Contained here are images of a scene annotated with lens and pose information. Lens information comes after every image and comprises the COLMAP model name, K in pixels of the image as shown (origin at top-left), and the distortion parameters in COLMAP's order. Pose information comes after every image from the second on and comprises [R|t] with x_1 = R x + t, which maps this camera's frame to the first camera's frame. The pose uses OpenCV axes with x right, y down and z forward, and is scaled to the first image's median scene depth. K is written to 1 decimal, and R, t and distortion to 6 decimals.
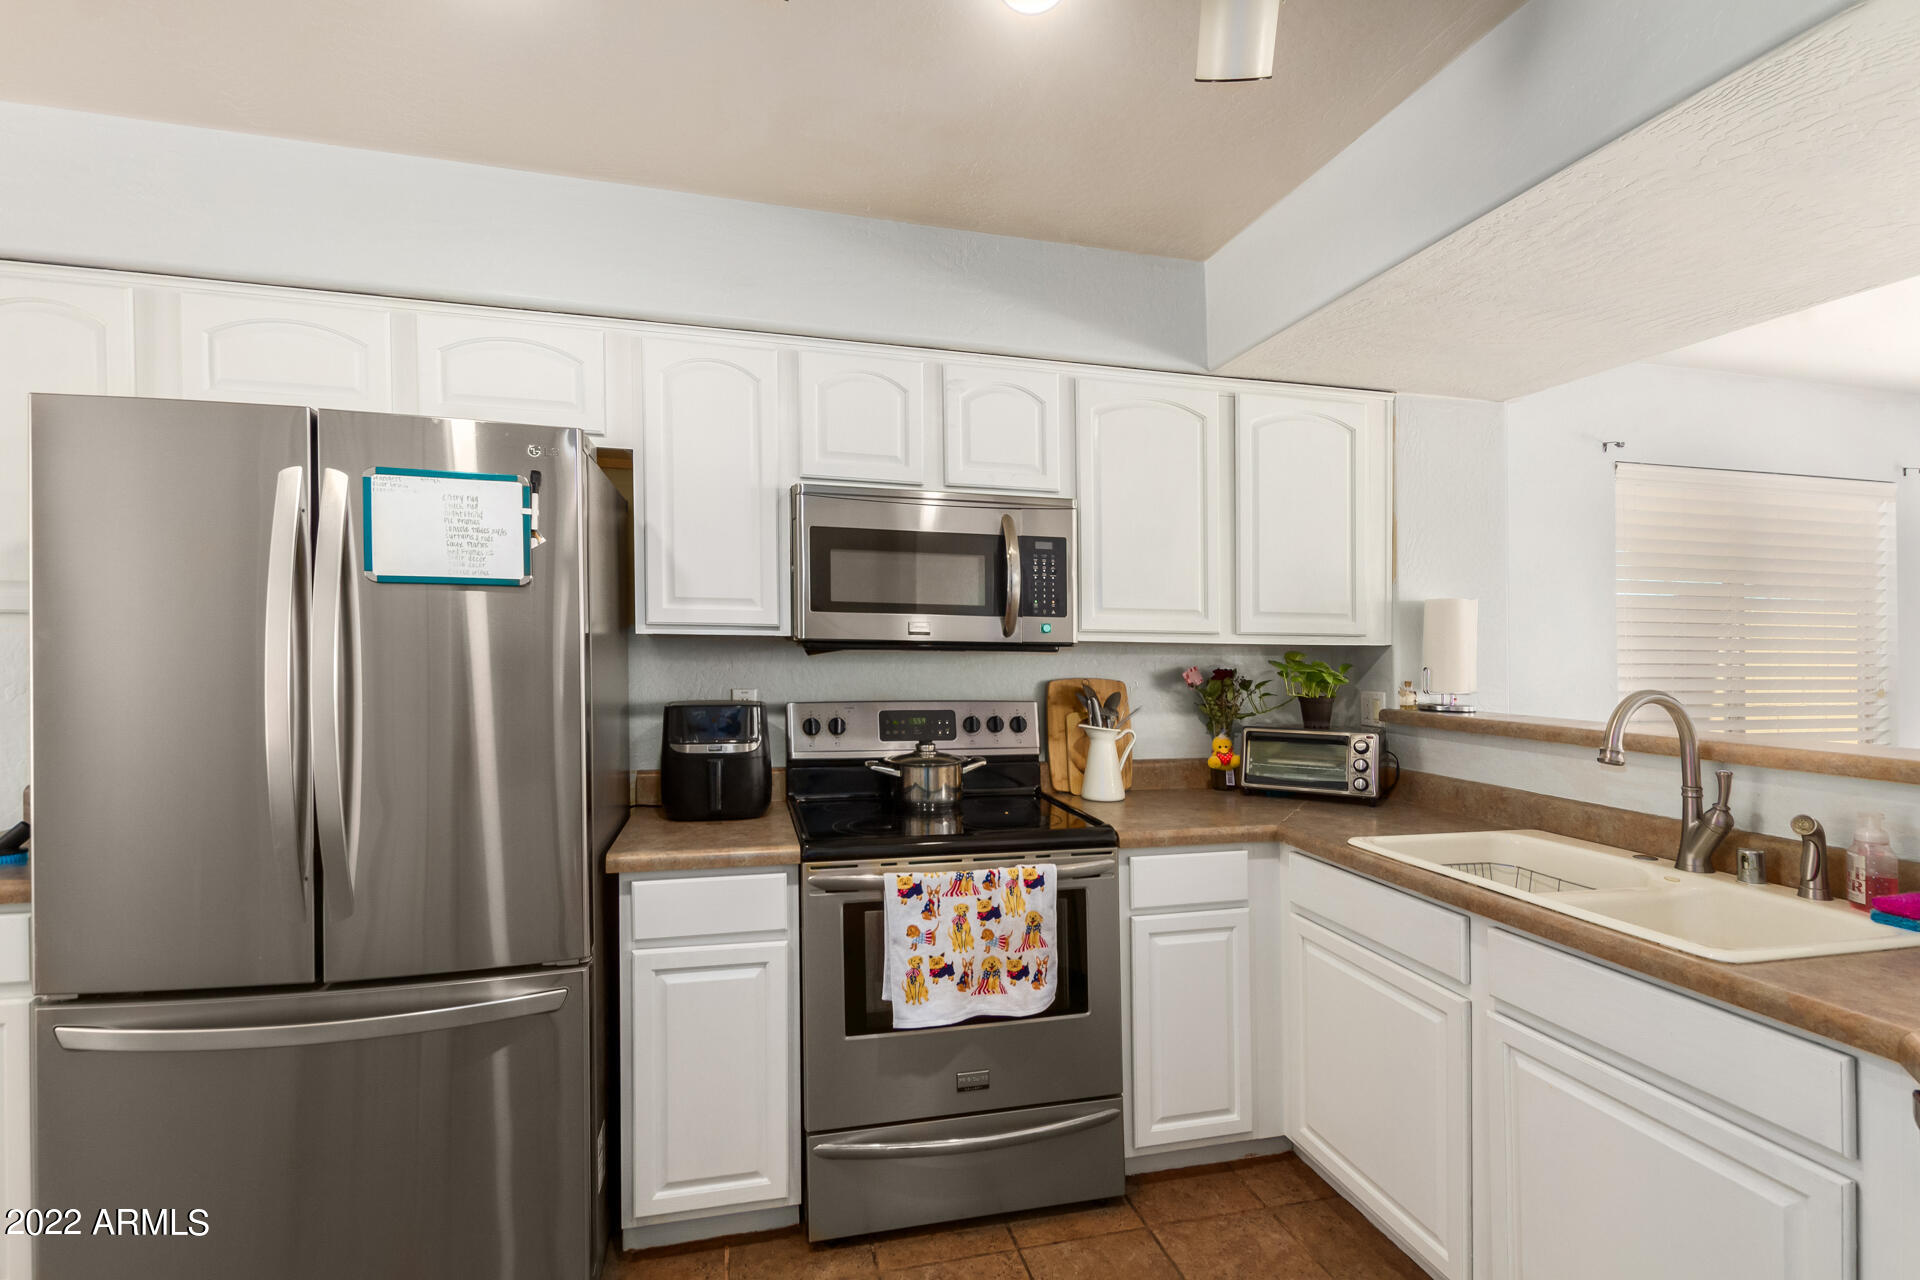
lens RADIAL K [[891.1, 0, 965.9], [0, 891.1, 650.6], [0, 0, 1]] dist [0.005437, -0.000990]
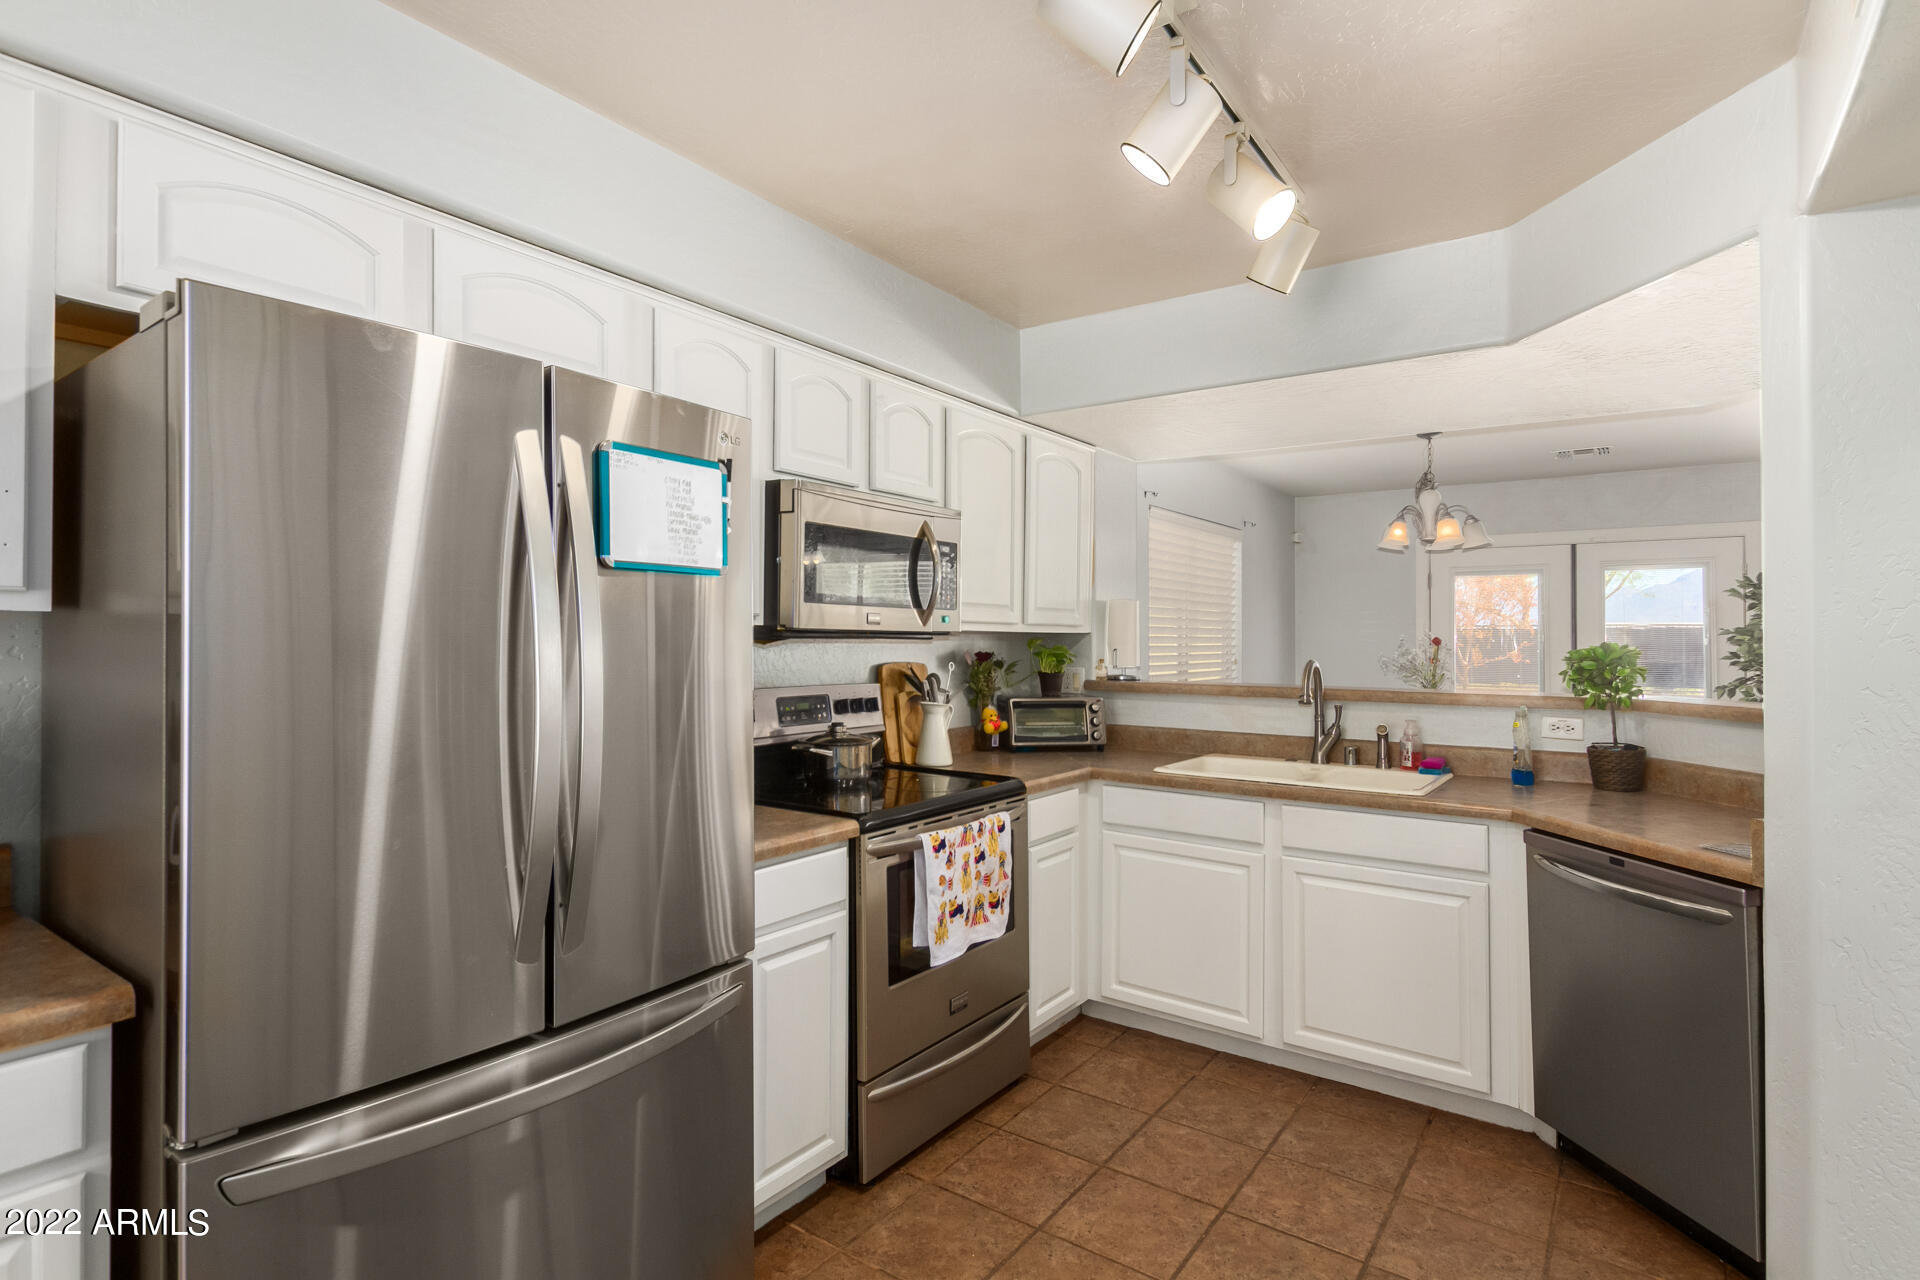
lens RADIAL K [[961.8, 0, 959.1], [0, 961.8, 627.6], [0, 0, 1]] dist [0.009918, -0.000425]
pose [[0.761675, 0.002178, 0.647955, -0.834330], [0.000875, 0.999990, -0.004390, -0.009720], [-0.647958, 0.003910, 0.761666, 0.026273]]
